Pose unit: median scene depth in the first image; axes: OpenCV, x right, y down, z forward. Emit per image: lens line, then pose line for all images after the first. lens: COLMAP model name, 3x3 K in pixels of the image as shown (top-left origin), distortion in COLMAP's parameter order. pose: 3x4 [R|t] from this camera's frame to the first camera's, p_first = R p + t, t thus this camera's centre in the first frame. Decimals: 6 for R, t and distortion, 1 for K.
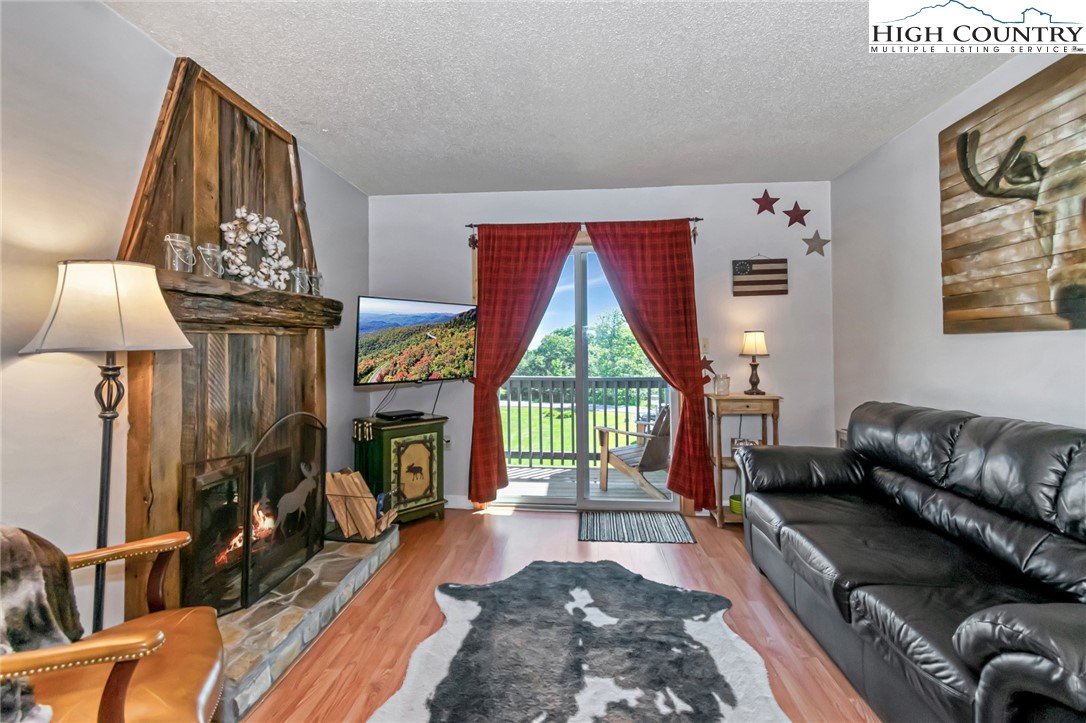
lens RADIAL K [[501.9, 0, 543.5], [0, 501.9, 342.1], [0, 0, 1]] dist [0.002283, -0.000557]
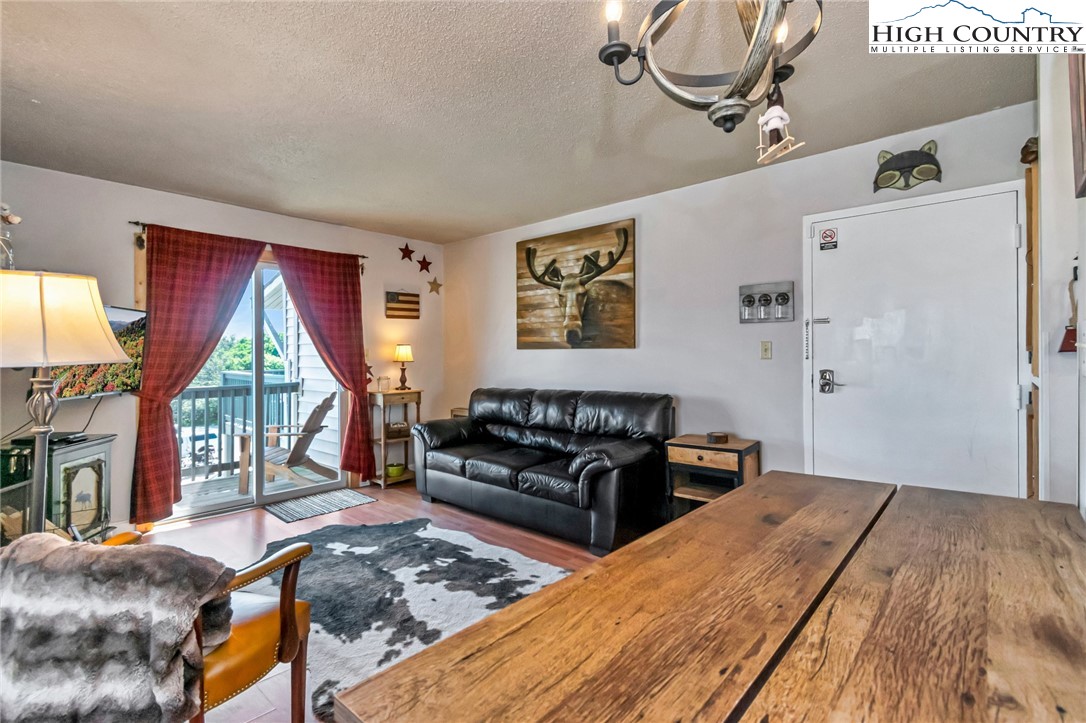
lens RADIAL K [[501.2, 0, 543.0], [0, 501.2, 361.5], [0, 0, 1]] dist [0.001285, -0.000138]
pose [[0.604006, -0.011245, 0.796900, -0.679774], [-0.009736, 0.999722, 0.021486, -0.012660], [-0.796920, -0.020736, 0.603729, -0.227528]]
